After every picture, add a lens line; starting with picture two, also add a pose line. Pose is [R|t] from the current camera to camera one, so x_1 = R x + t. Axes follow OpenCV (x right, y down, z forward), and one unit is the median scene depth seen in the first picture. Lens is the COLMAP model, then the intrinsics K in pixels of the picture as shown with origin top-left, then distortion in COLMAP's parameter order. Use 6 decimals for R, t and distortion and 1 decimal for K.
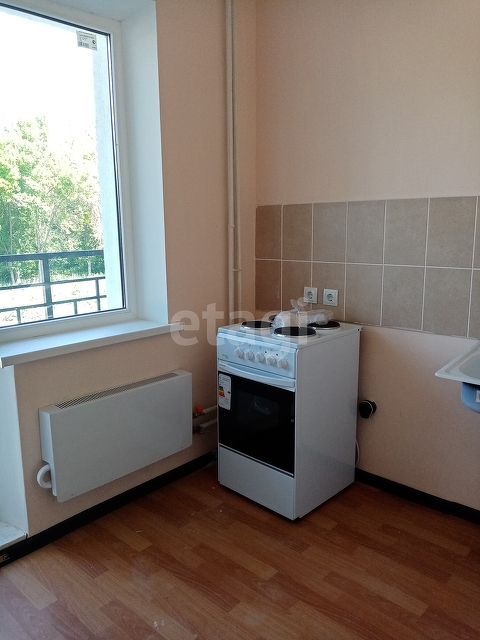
lens RADIAL K [[496.8, 0, 240.0], [0, 496.8, 320.0], [0, 0, 1]] dist [0.004105, -0.004483]
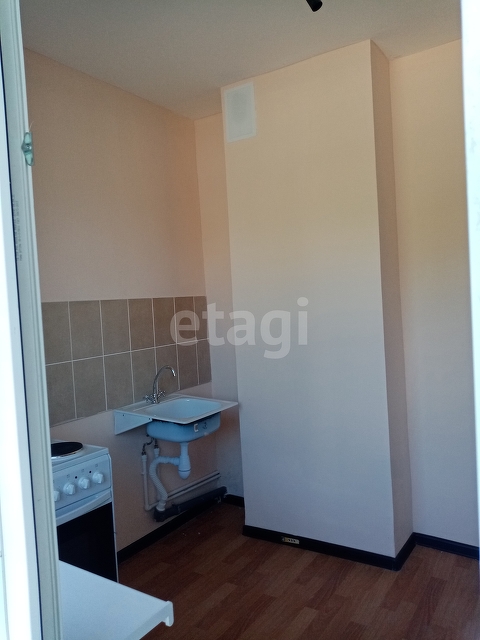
lens RADIAL K [[496.8, 0, 240.0], [0, 496.8, 320.0], [0, 0, 1]] dist [0.004105, -0.004483]
pose [[-0.198627, -0.000584, 0.980075, -0.827240], [0.245741, 0.968025, 0.050380, -0.165584], [-0.948767, 0.250852, -0.192132, 0.866854]]
